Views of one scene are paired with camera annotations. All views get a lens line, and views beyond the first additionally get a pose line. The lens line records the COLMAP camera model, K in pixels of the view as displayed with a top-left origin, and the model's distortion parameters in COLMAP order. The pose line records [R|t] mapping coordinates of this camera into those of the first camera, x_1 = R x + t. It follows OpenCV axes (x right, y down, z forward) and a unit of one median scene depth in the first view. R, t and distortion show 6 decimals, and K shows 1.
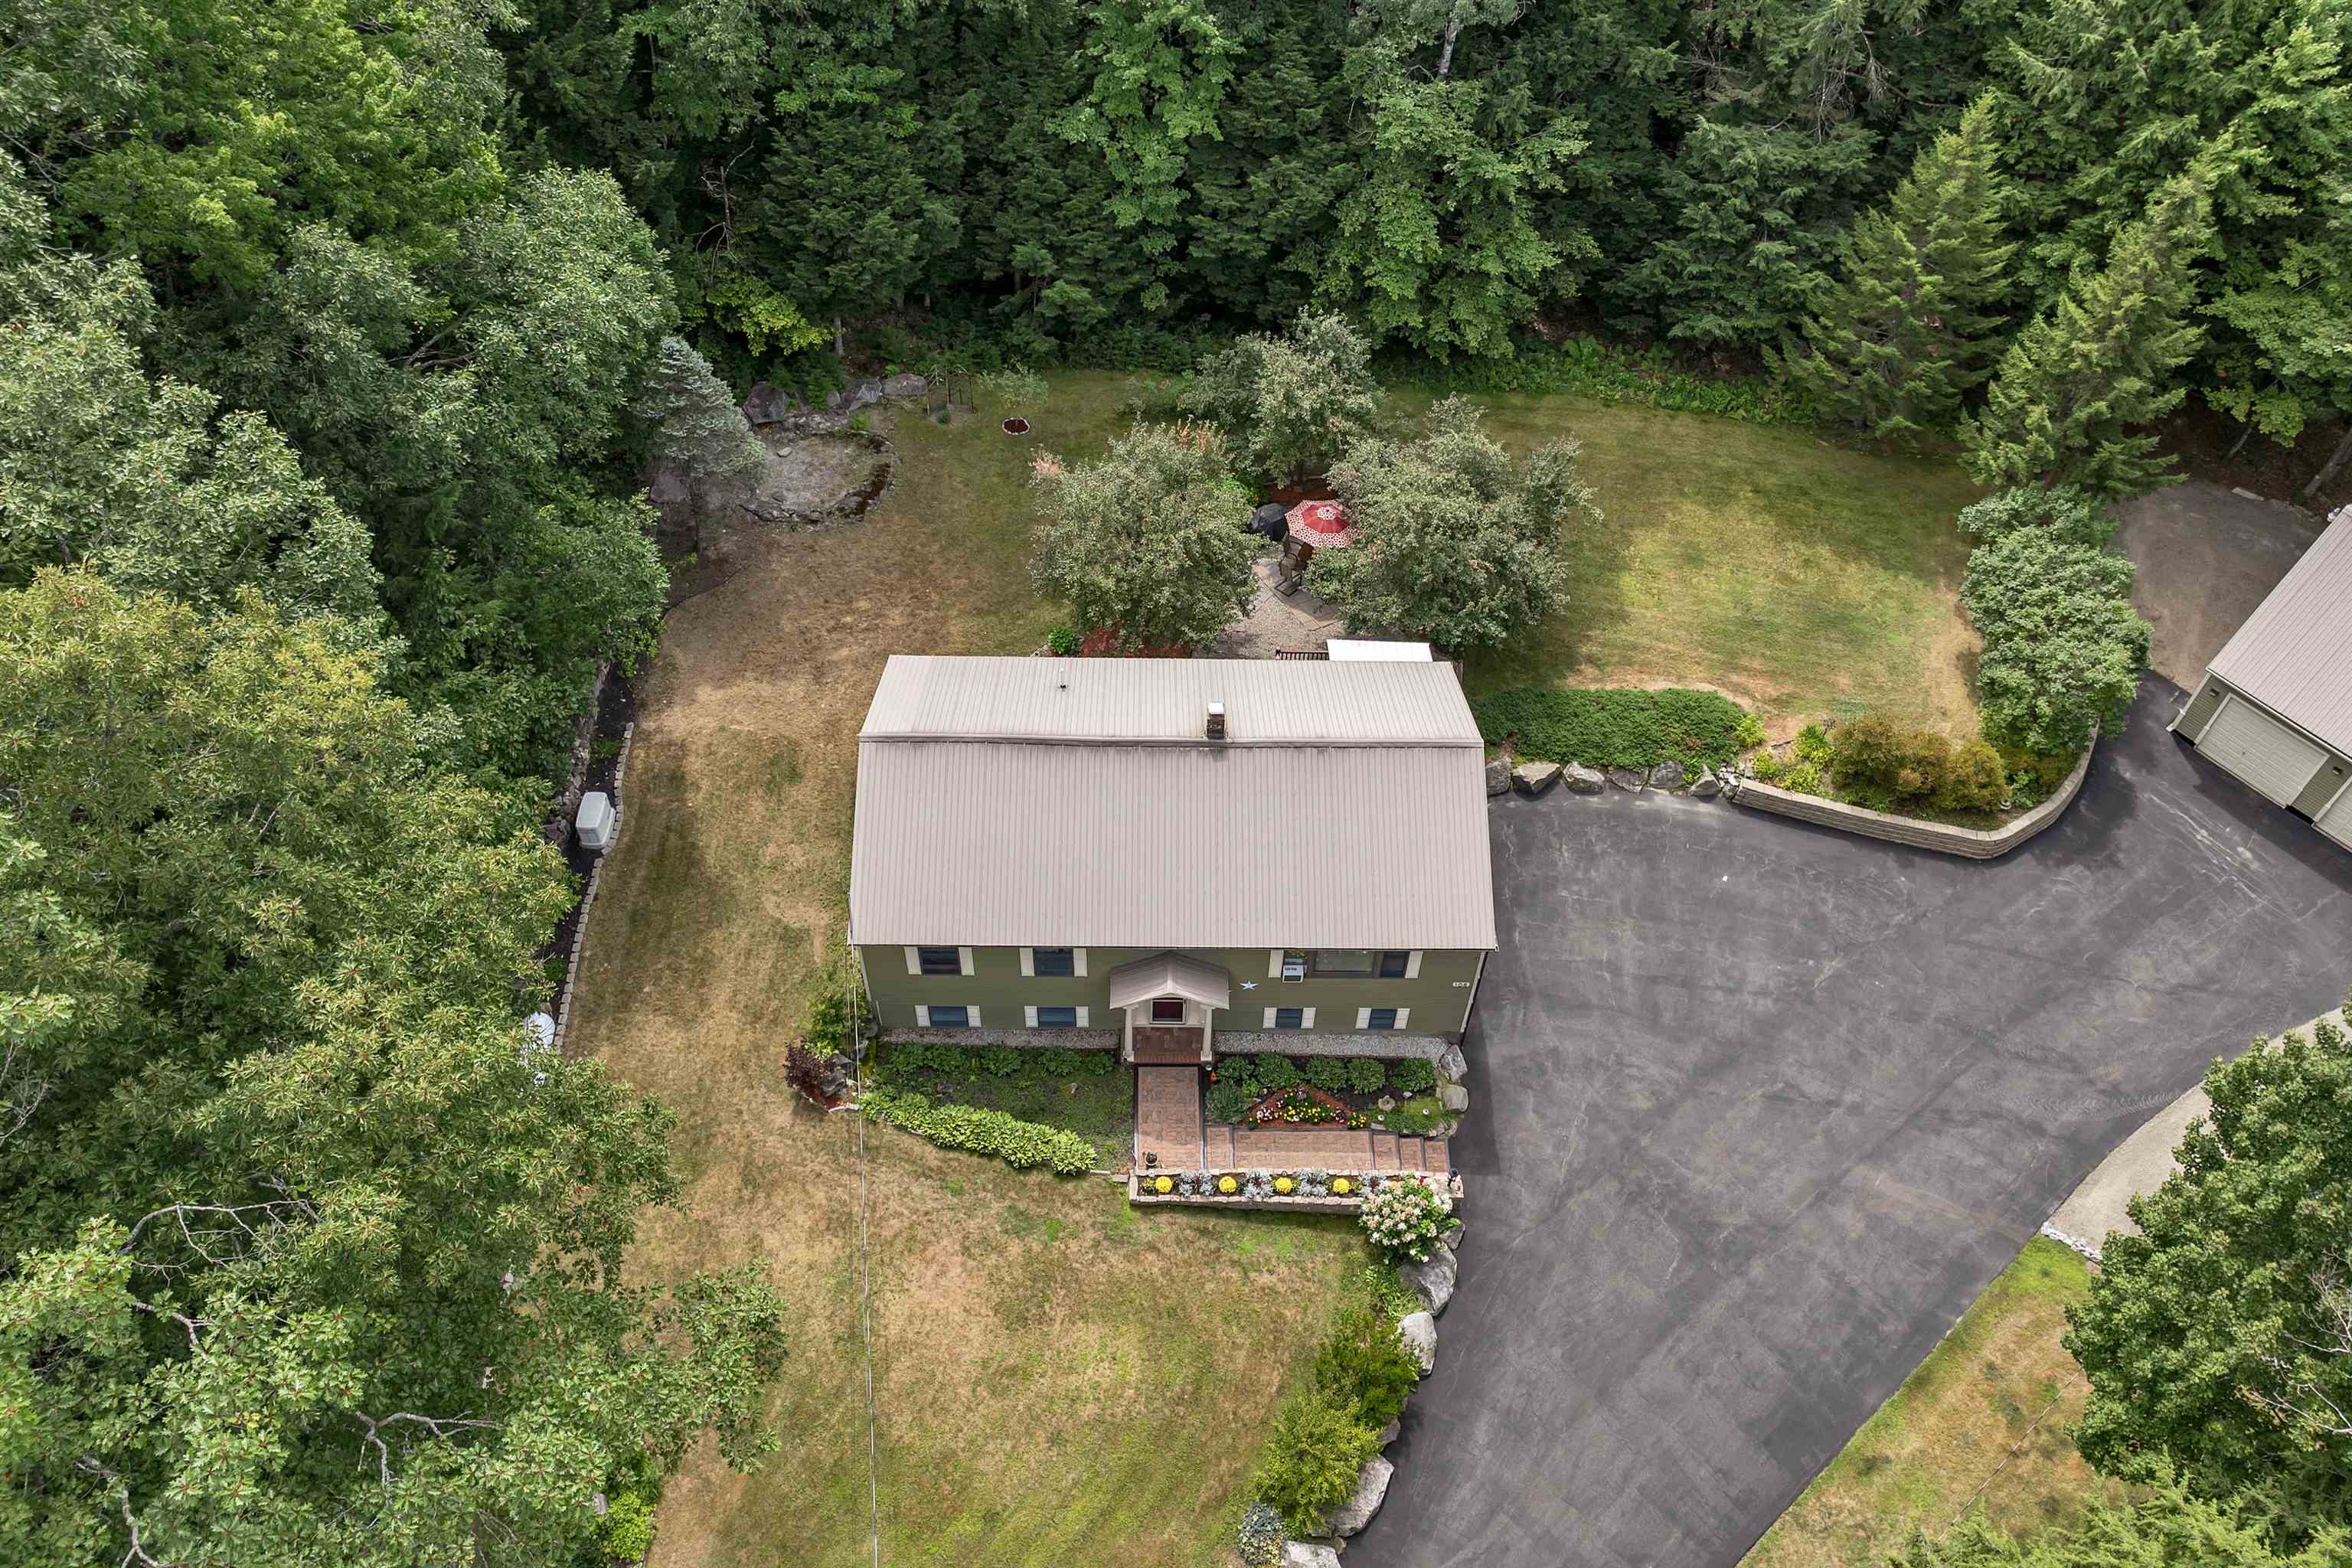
lens RADIAL K [[1700.1, 0, 1176.0], [0, 1700.1, 784.0], [0, 0, 1]] dist [-0.005974, -0.000541]
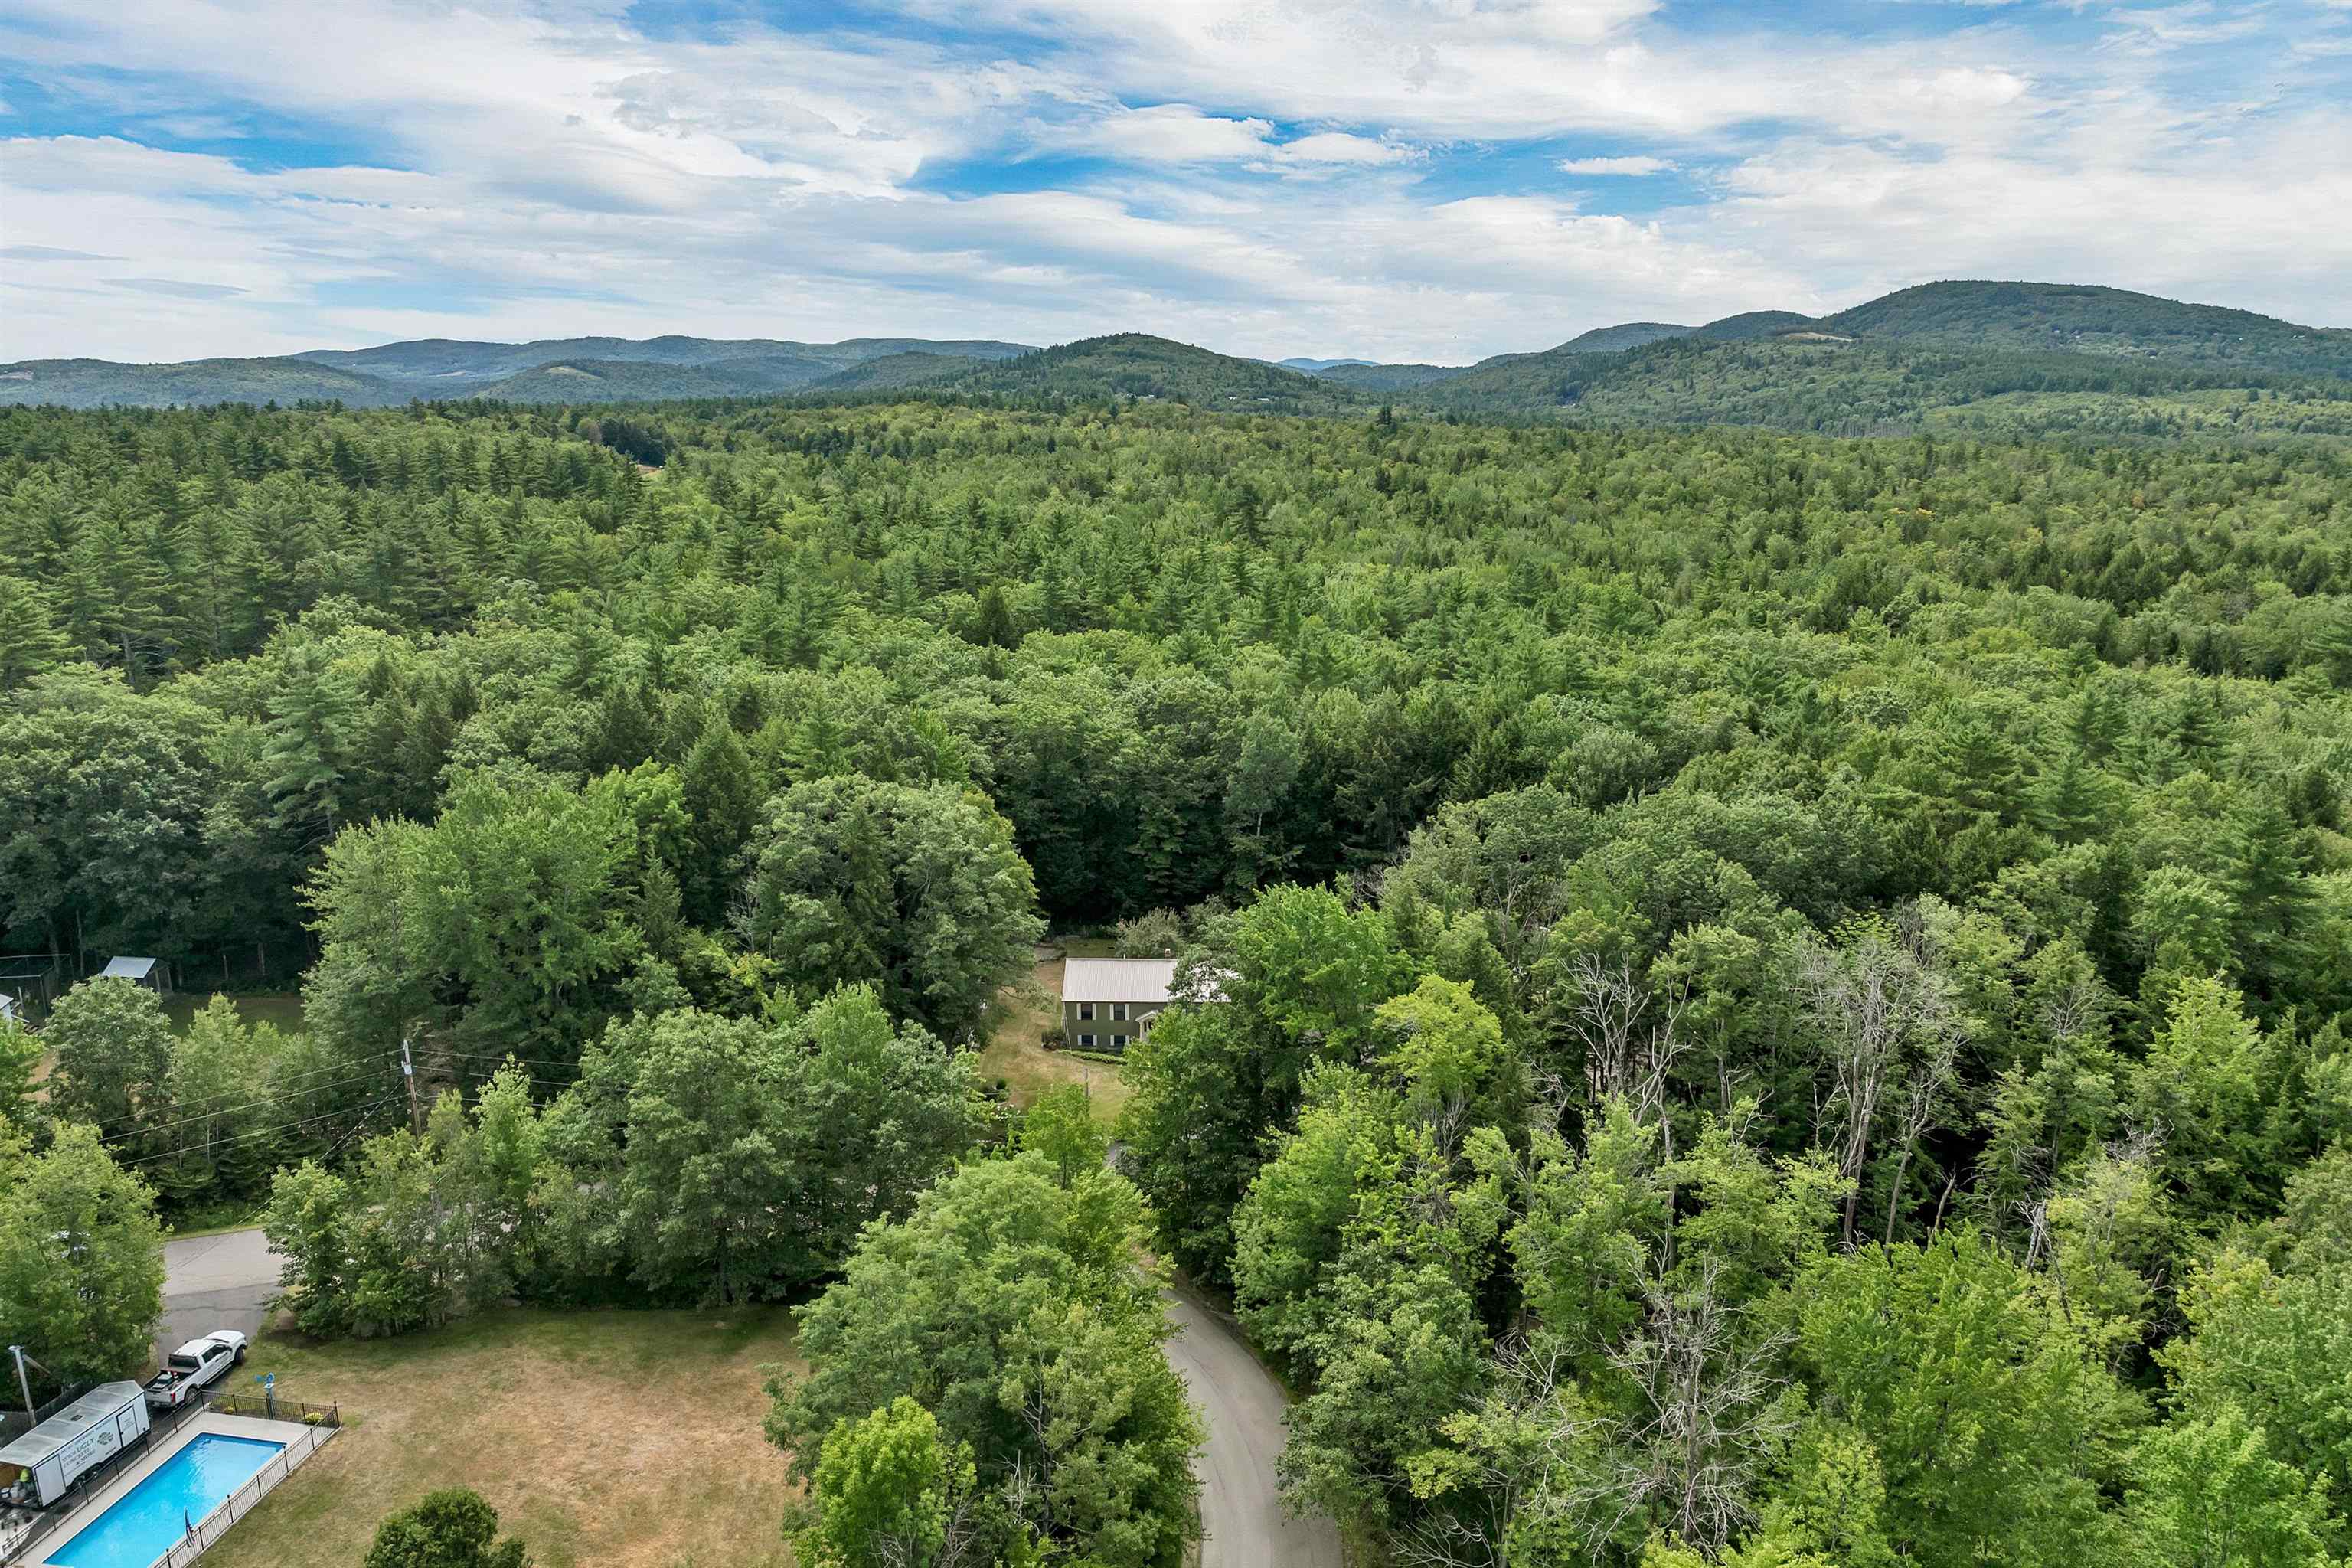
lens RADIAL K [[1700.1, 0, 1176.0], [0, 1700.1, 784.0], [0, 0, 1]] dist [-0.005974, -0.000541]
pose [[0.998721, -0.025214, -0.043817, 0.153018], [-0.005388, 0.808724, -0.588164, 1.311992], [0.050266, 0.587648, 0.807554, -1.528696]]
